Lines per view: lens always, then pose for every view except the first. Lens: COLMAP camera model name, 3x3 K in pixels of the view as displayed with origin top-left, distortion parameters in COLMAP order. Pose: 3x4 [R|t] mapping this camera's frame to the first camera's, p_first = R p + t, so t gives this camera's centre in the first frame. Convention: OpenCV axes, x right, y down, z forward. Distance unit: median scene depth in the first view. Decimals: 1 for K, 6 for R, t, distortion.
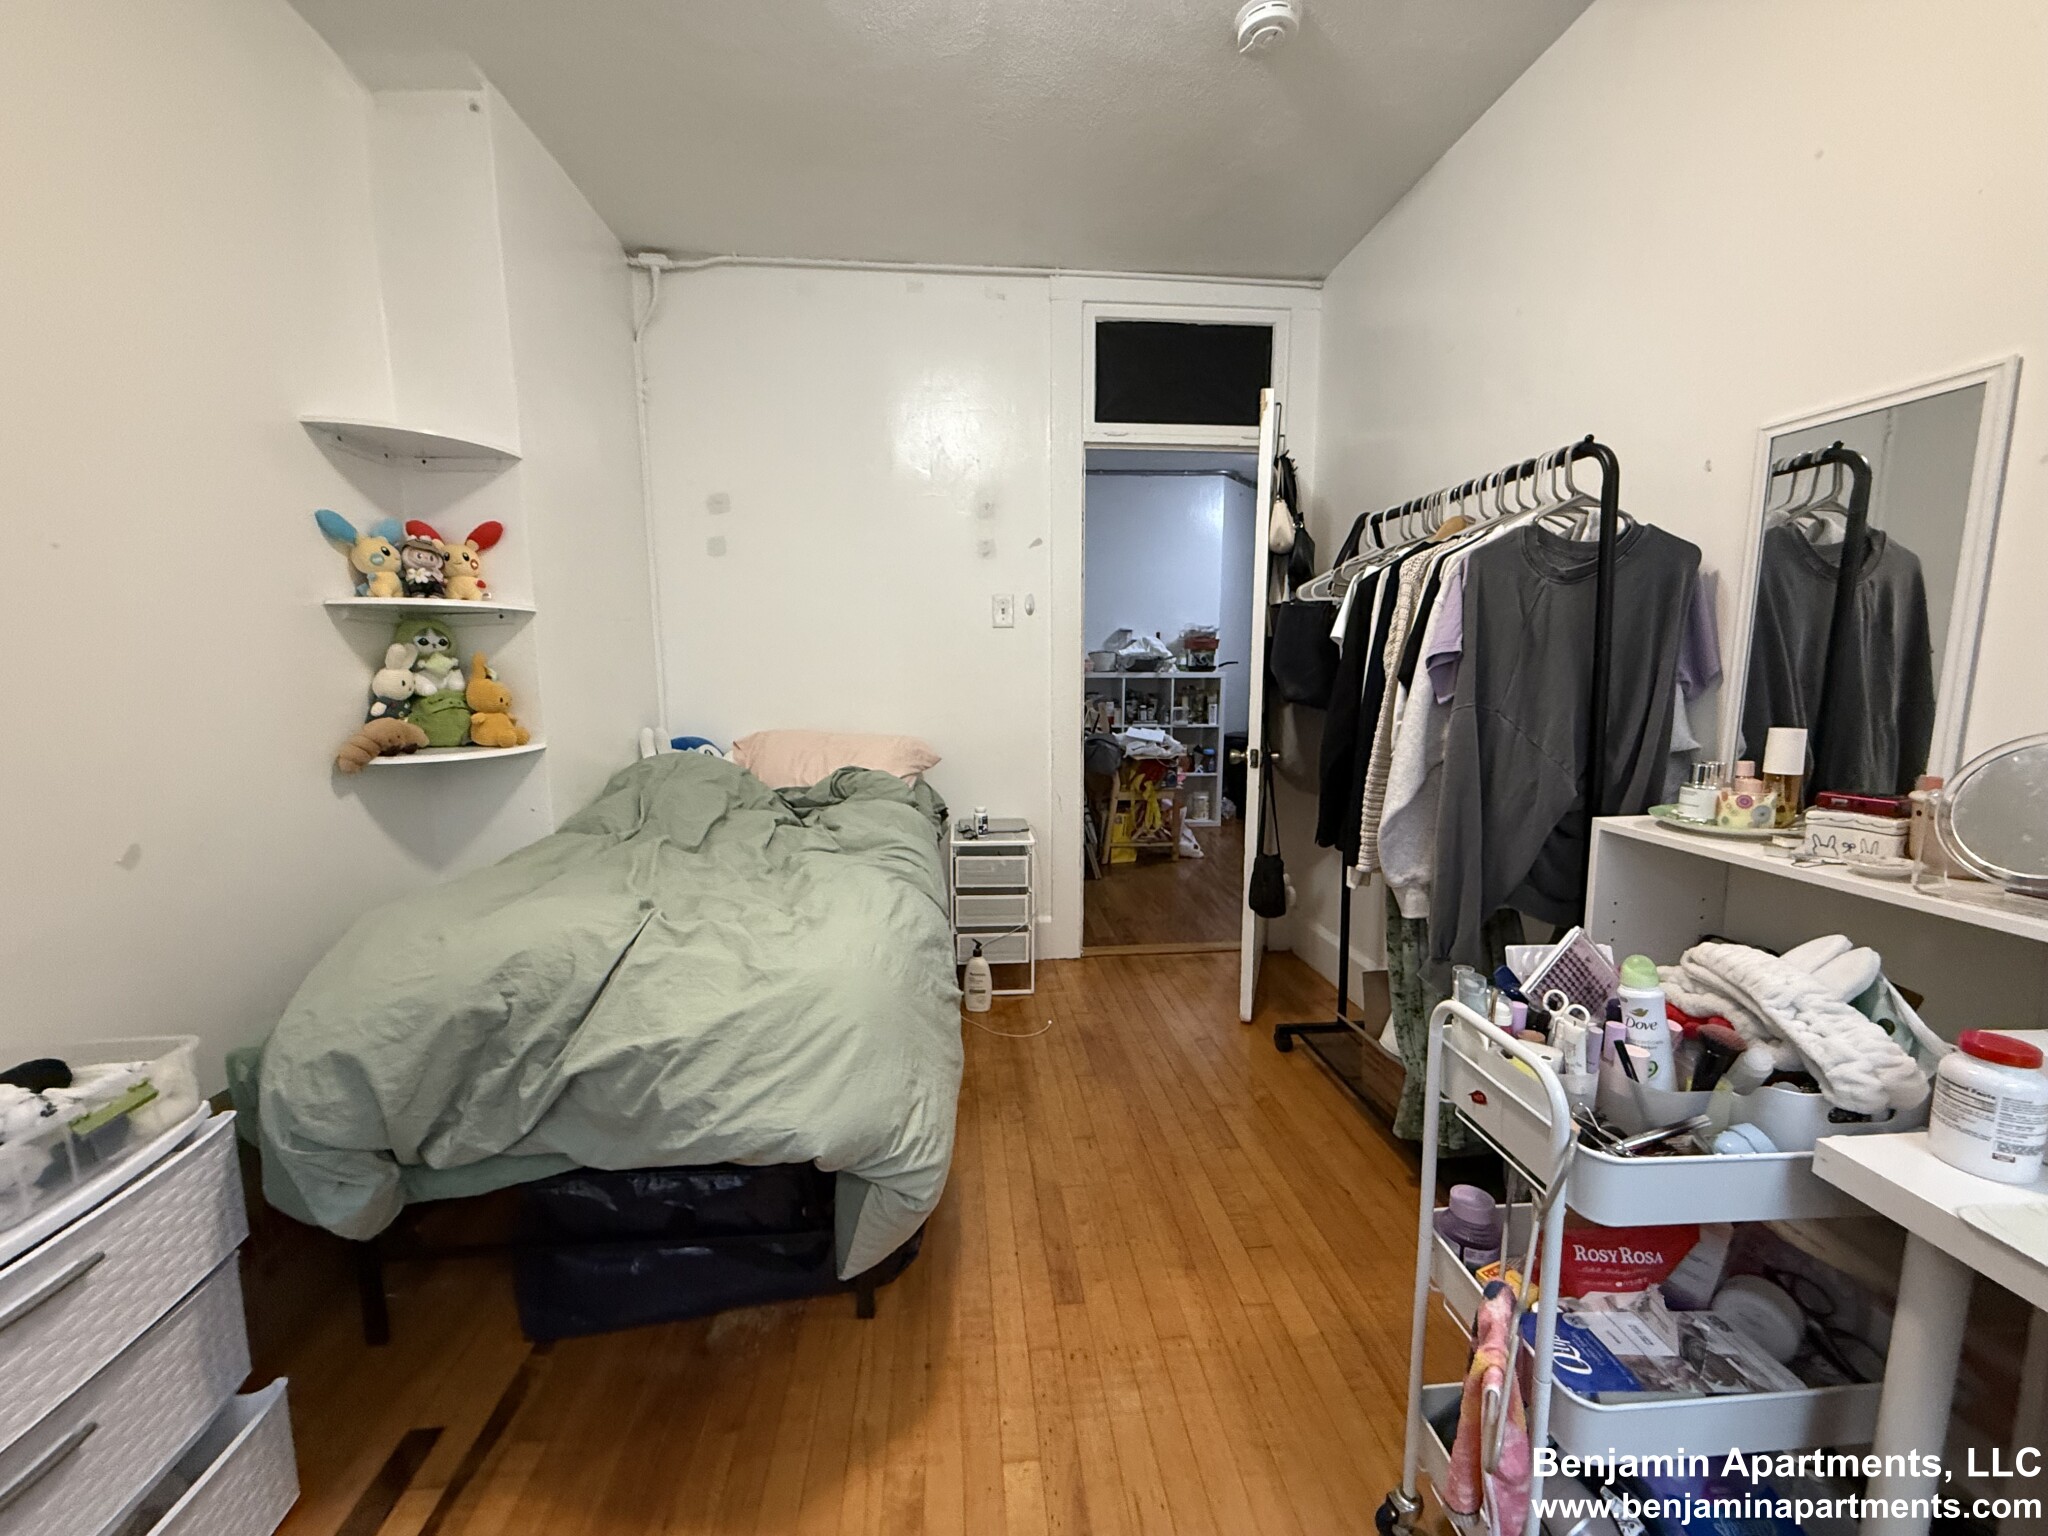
lens RADIAL K [[817.7, 0, 1016.0], [0, 817.7, 765.4], [0, 0, 1]] dist [0.001253, 0.000030]
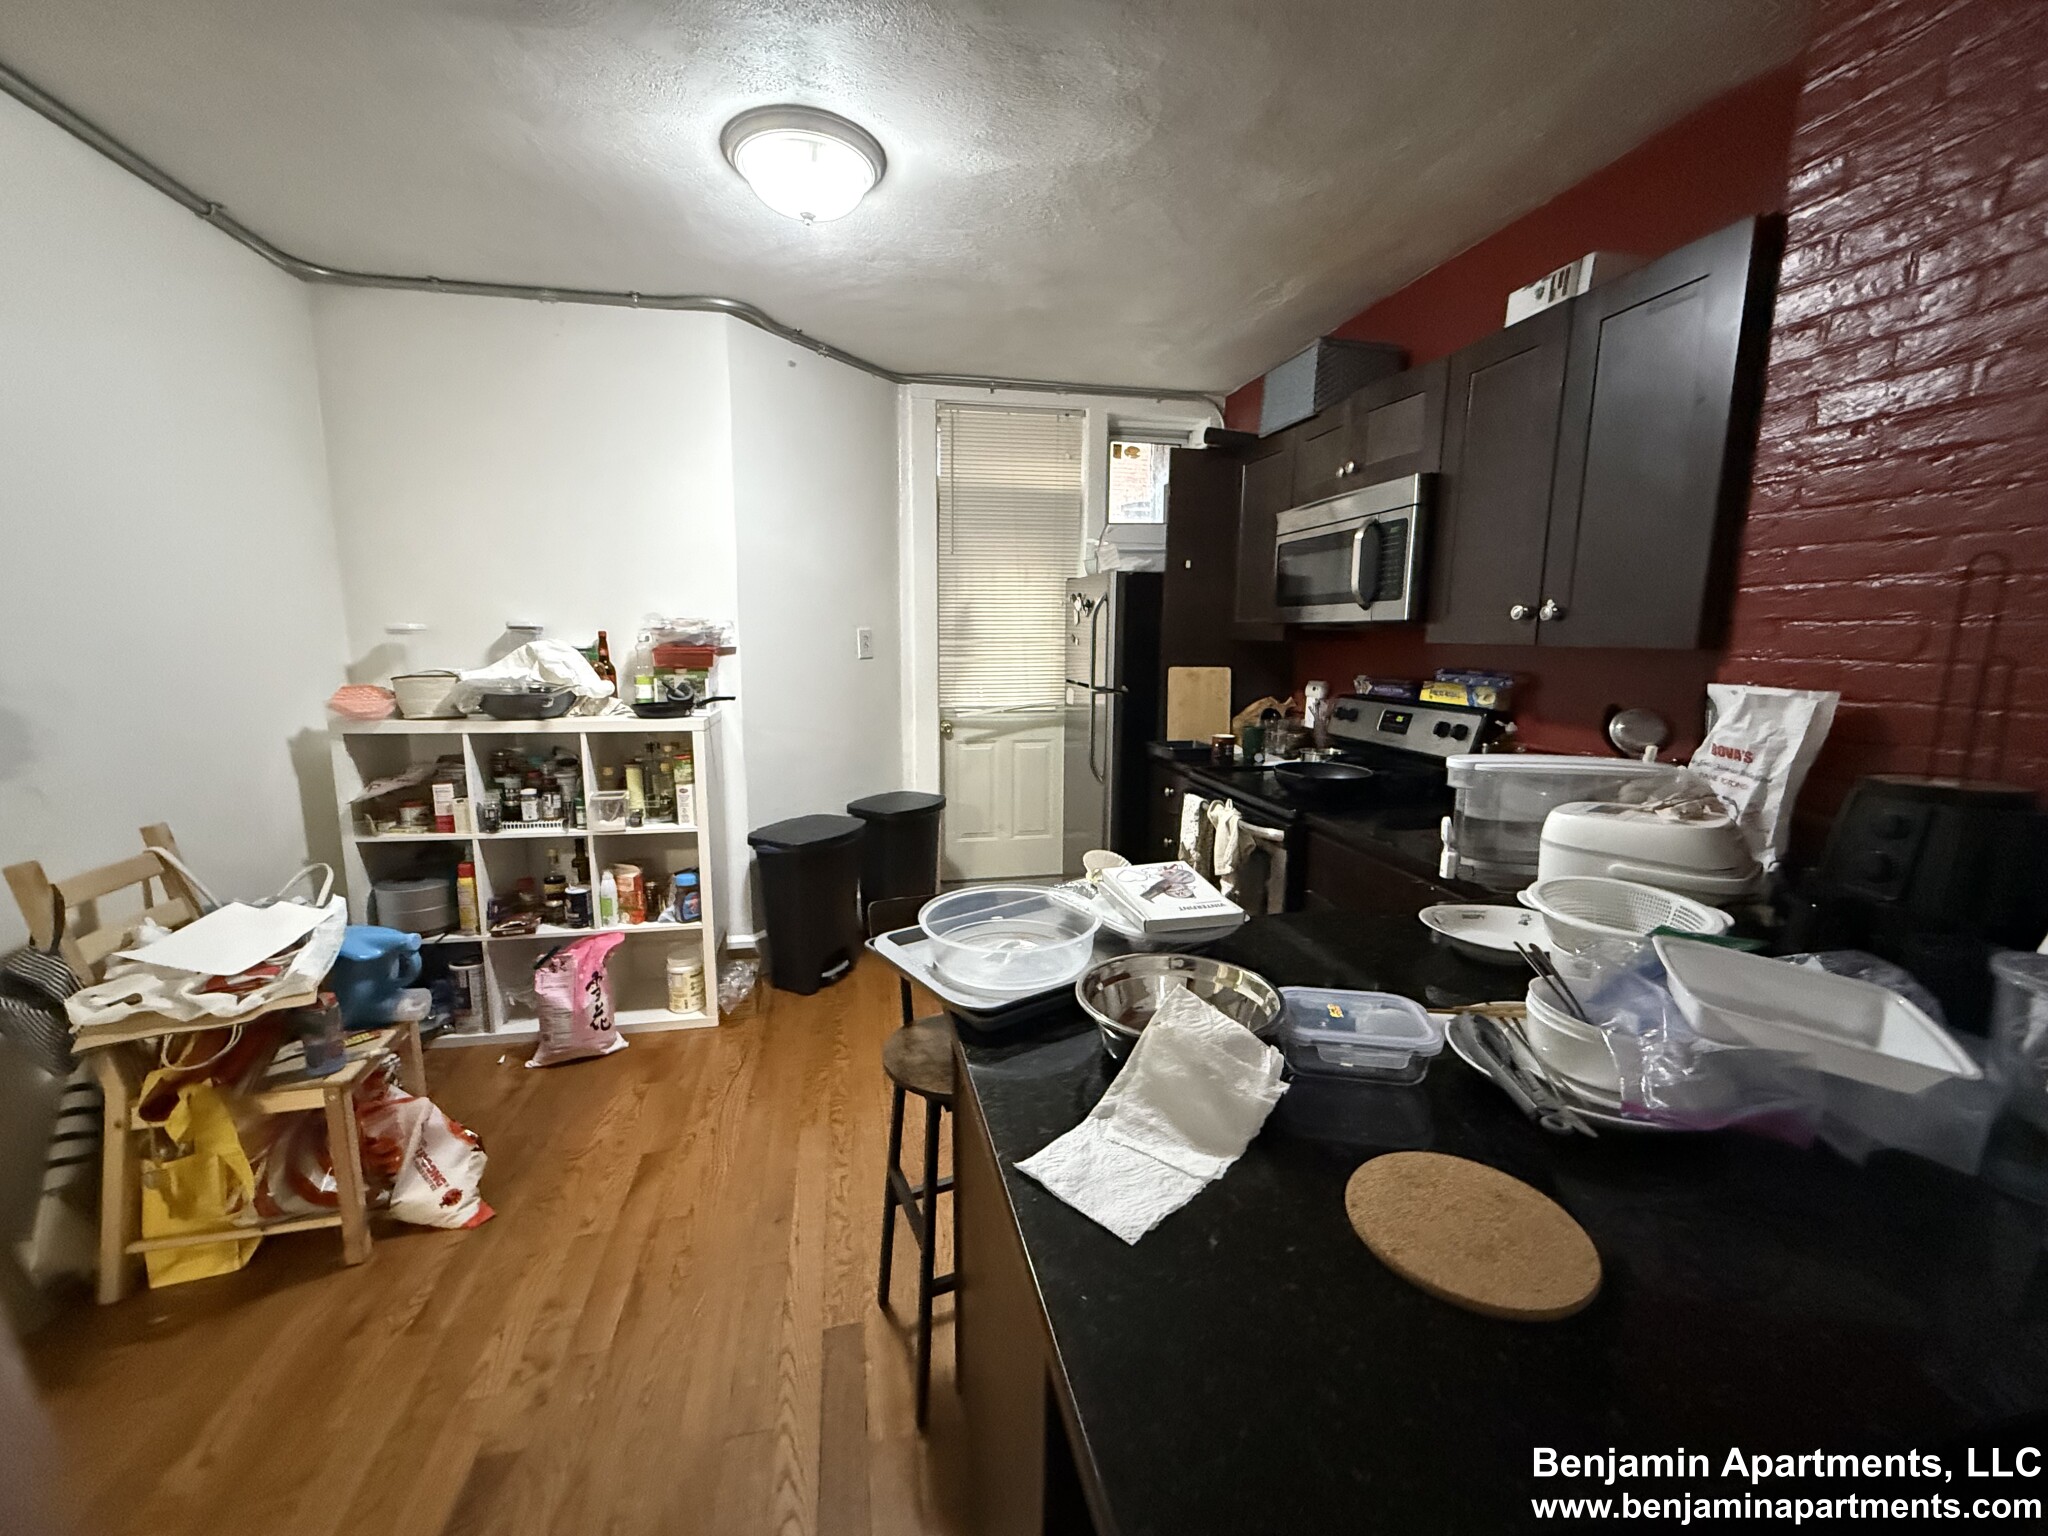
lens RADIAL K [[817.7, 0, 1016.0], [0, 817.7, 765.4], [0, 0, 1]] dist [0.001253, 0.000030]
pose [[0.992078, -0.011229, 0.125123, 0.372717], [0.007404, 0.999492, 0.030993, -0.098975], [-0.125407, -0.029821, 0.991657, 0.493861]]
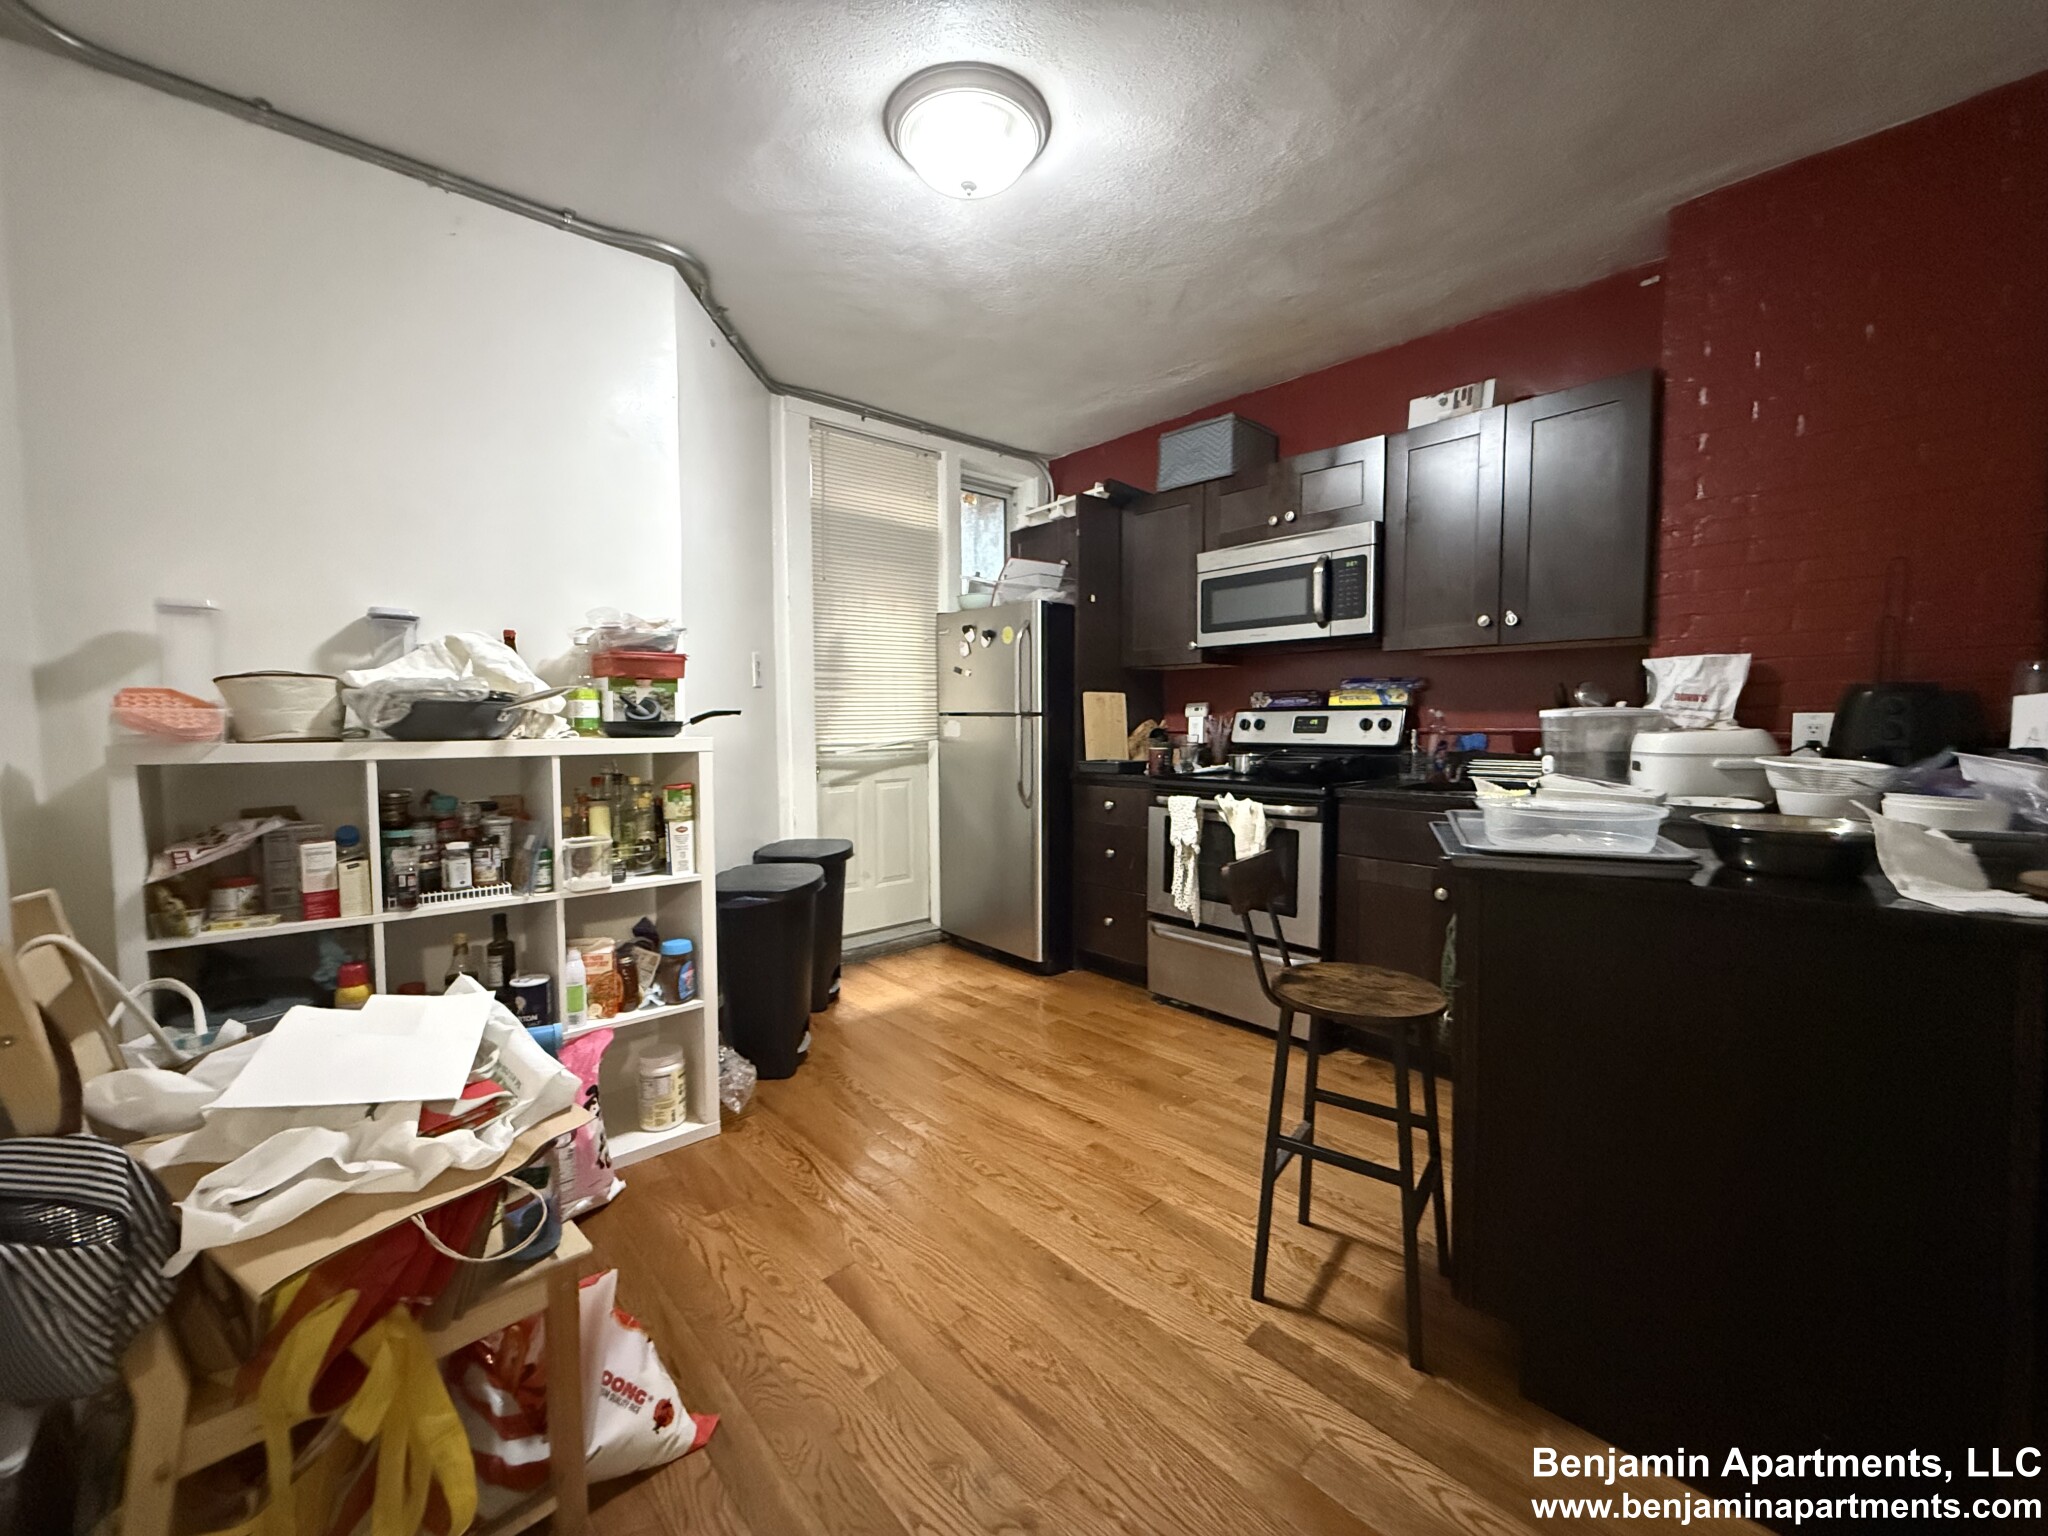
lens RADIAL K [[817.7, 0, 1016.0], [0, 817.7, 765.4], [0, 0, 1]] dist [0.001253, 0.000030]
pose [[0.794458, -0.038043, 0.606126, 0.135028], [0.082090, 0.995604, -0.045108, -0.070484], [-0.601745, 0.085593, 0.794088, 0.600359]]
